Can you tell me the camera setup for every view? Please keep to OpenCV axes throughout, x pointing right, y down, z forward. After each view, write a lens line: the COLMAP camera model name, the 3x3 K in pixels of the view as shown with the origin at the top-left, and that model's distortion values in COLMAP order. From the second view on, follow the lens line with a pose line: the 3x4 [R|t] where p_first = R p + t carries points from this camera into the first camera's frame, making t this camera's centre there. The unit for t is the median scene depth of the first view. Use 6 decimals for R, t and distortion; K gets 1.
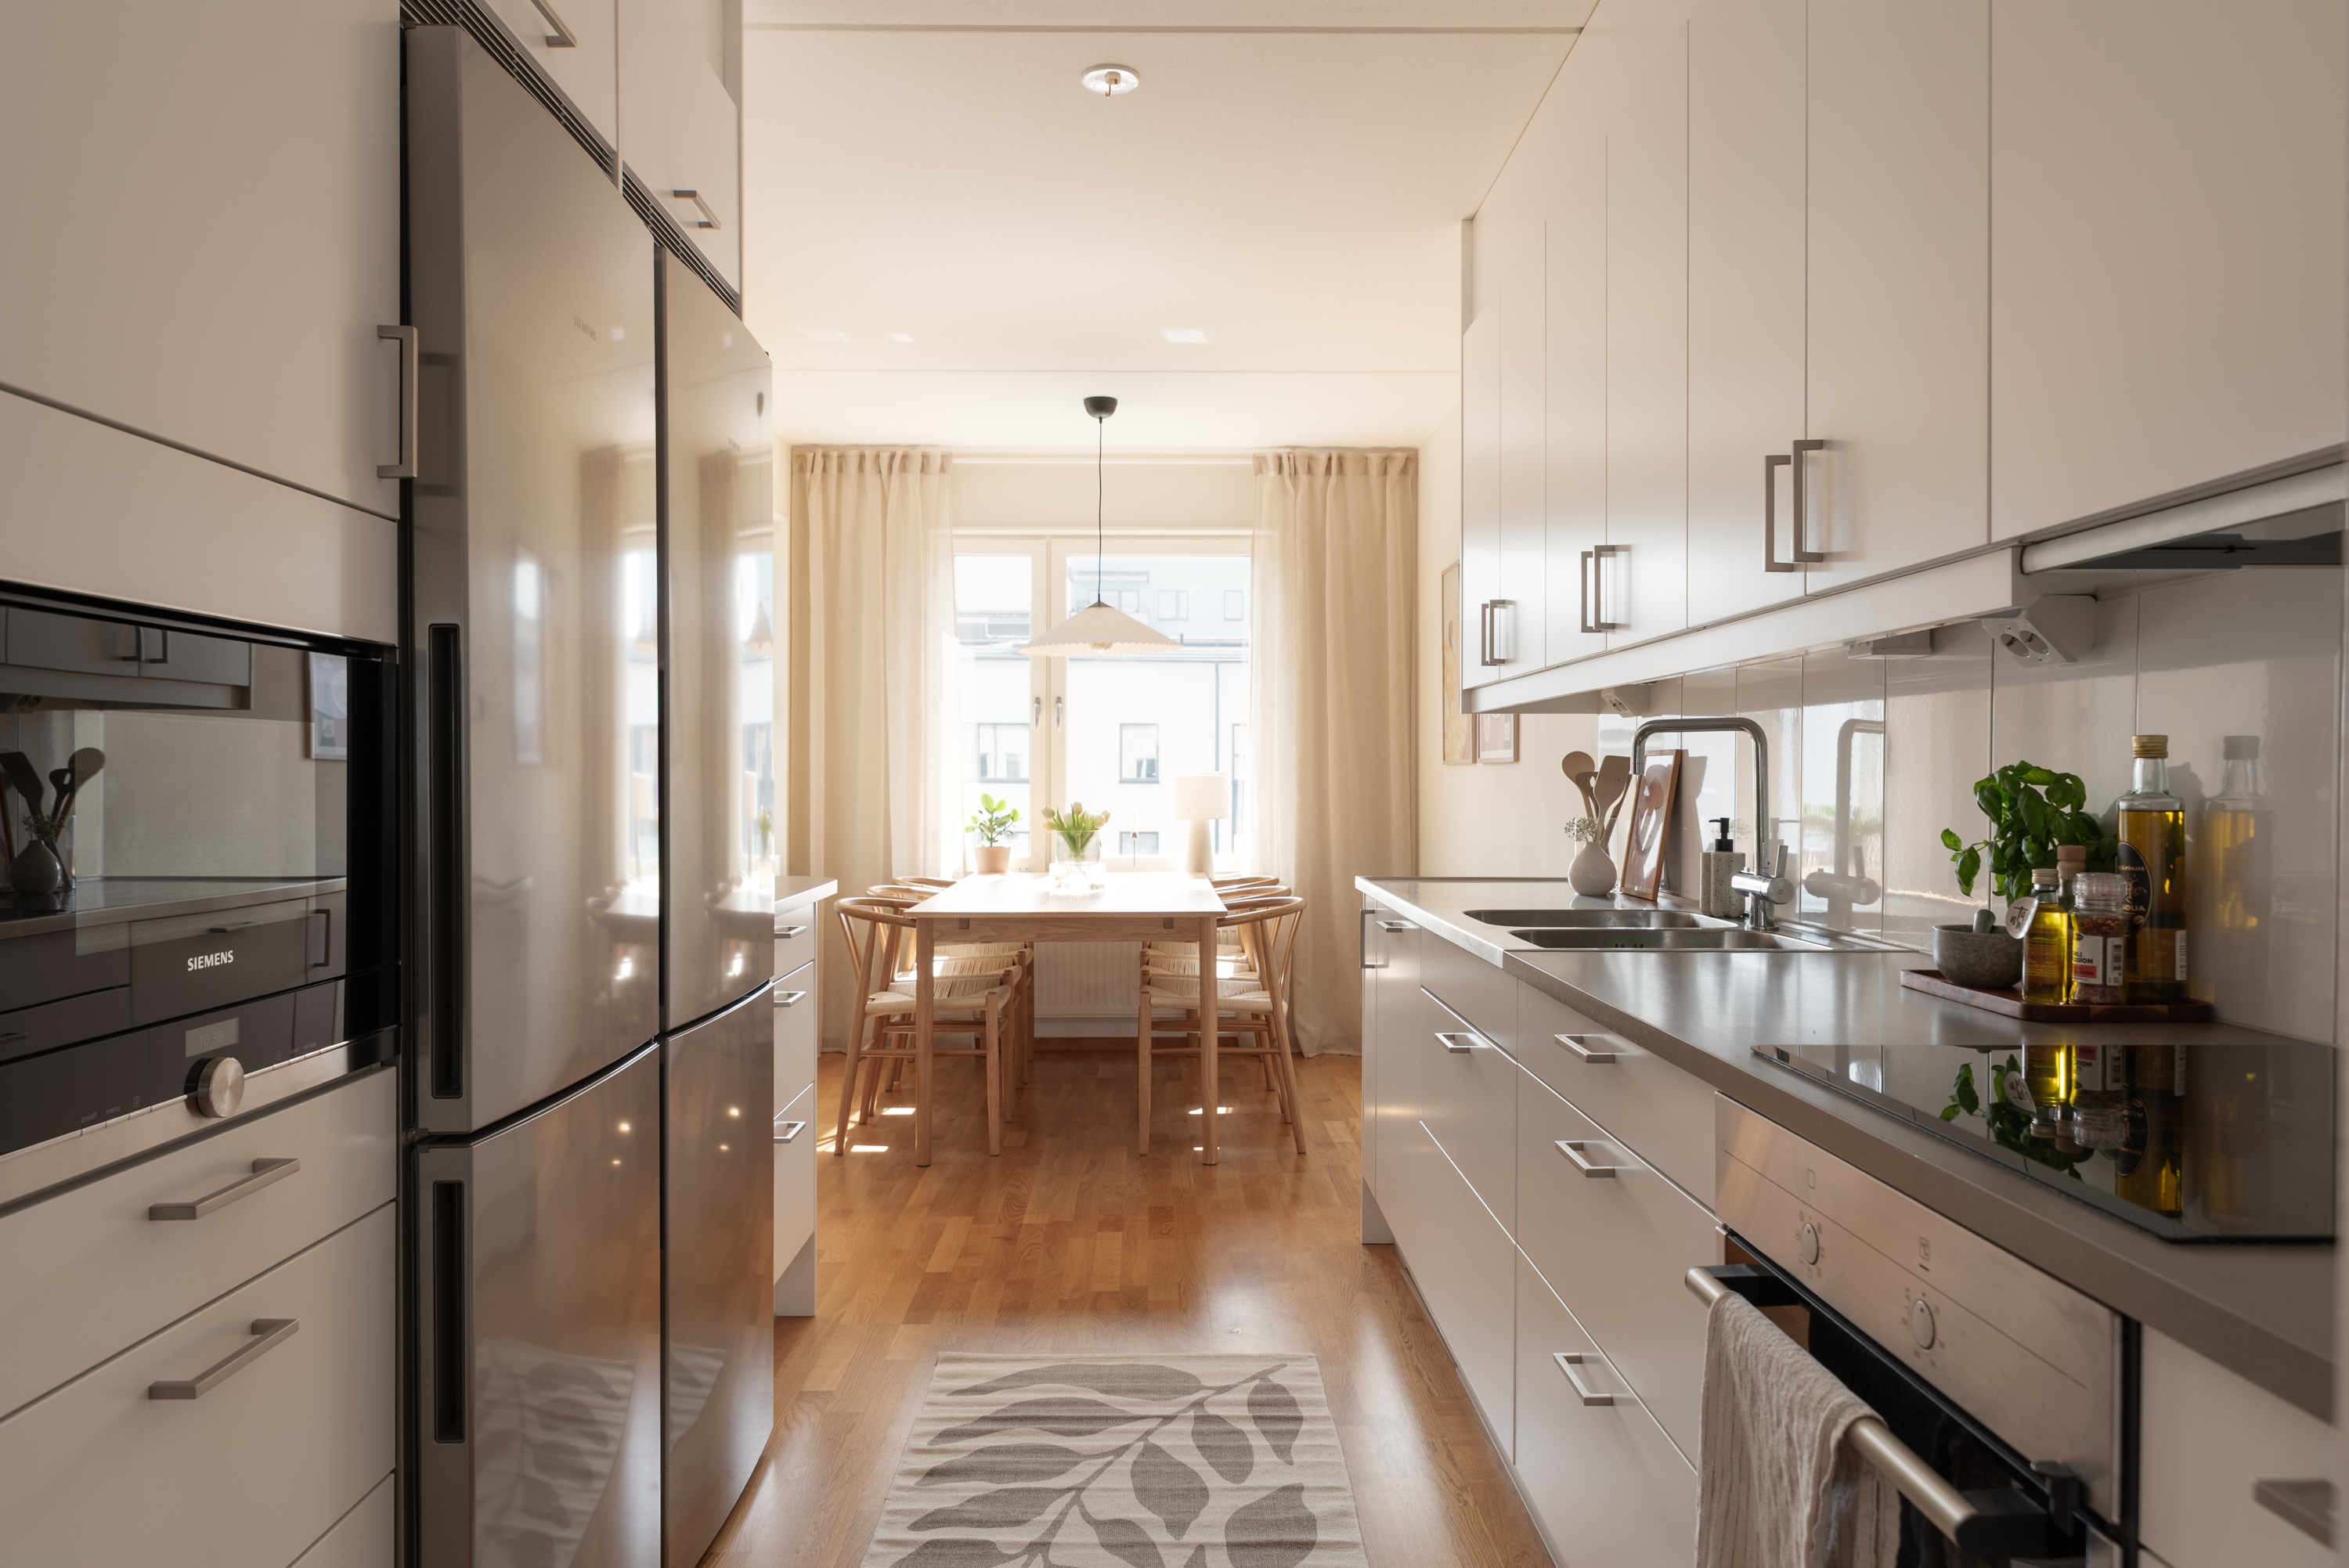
lens RADIAL K [[1730.6, 0, 1173.7], [0, 1730.6, 784.9], [0, 0, 1]] dist [-0.001313, -0.000057]
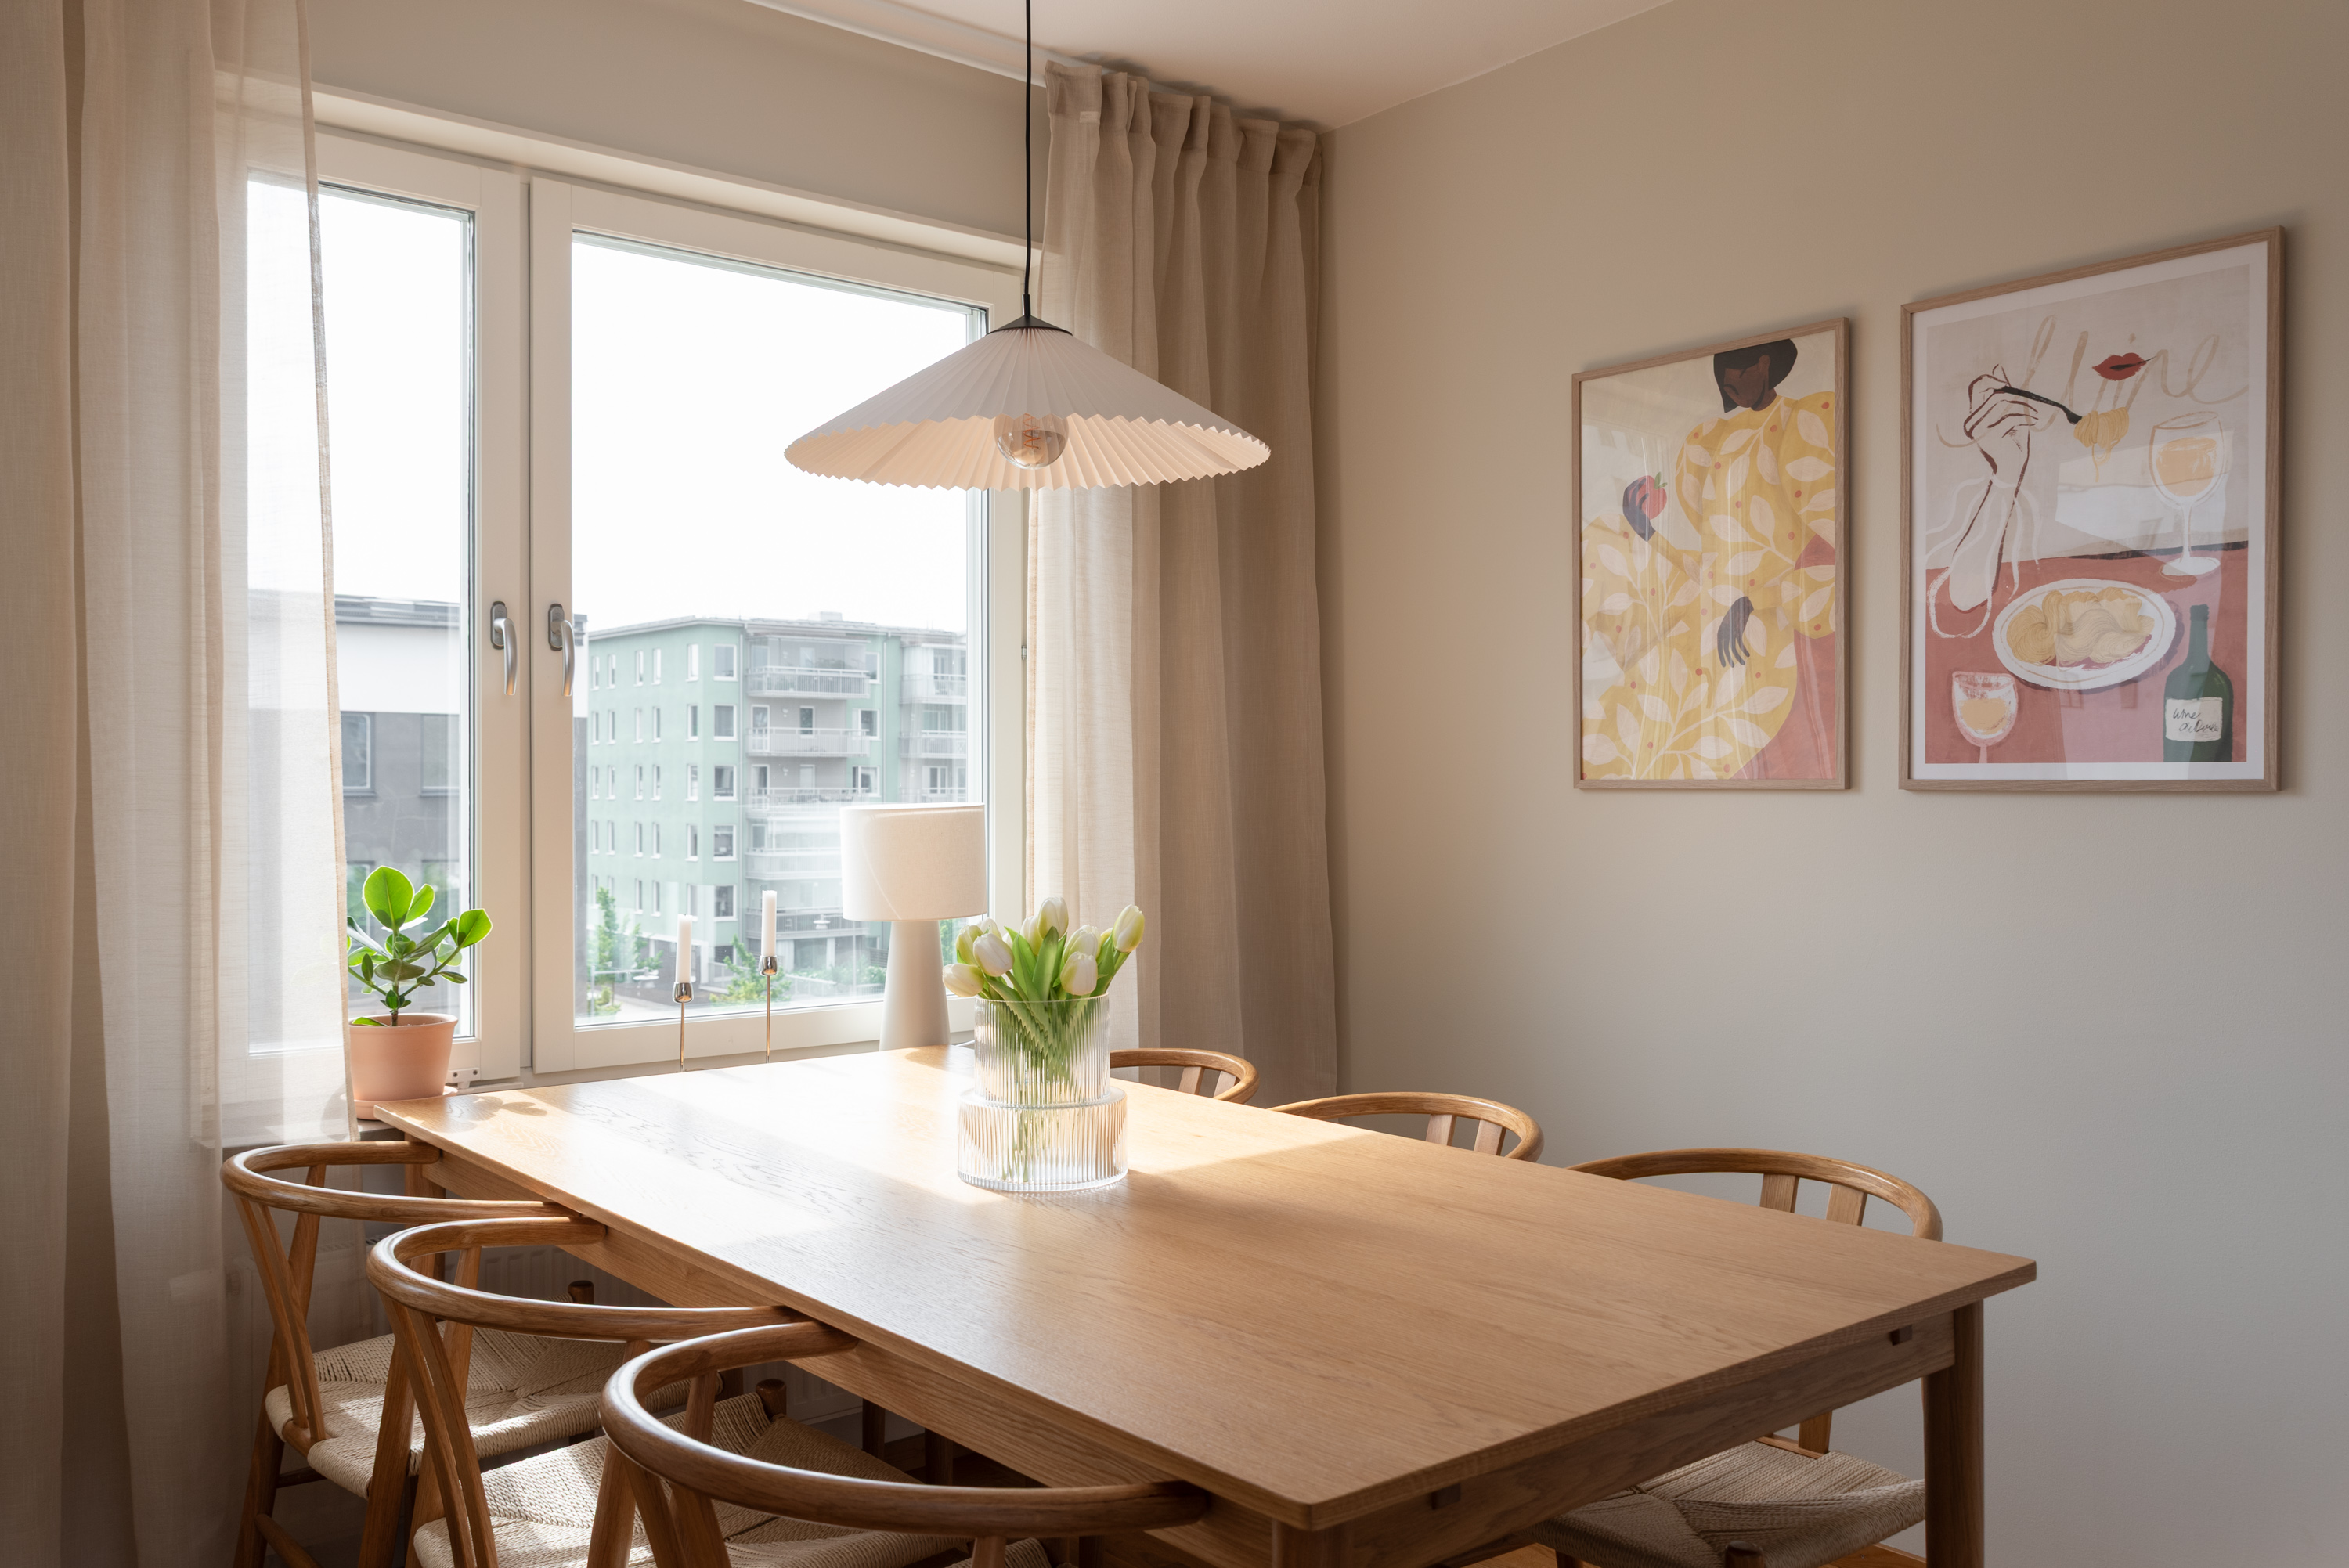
lens RADIAL K [[1931.9, 0, 1174.5], [0, 1931.9, 788.7], [0, 0, 1]] dist [0.007242, 0.001383]
pose [[0.776026, 0.003225, 0.630692, -0.232863], [-0.002365, 0.999995, -0.002204, -0.010157], [-0.630696, 0.000218, 0.776030, 0.609691]]
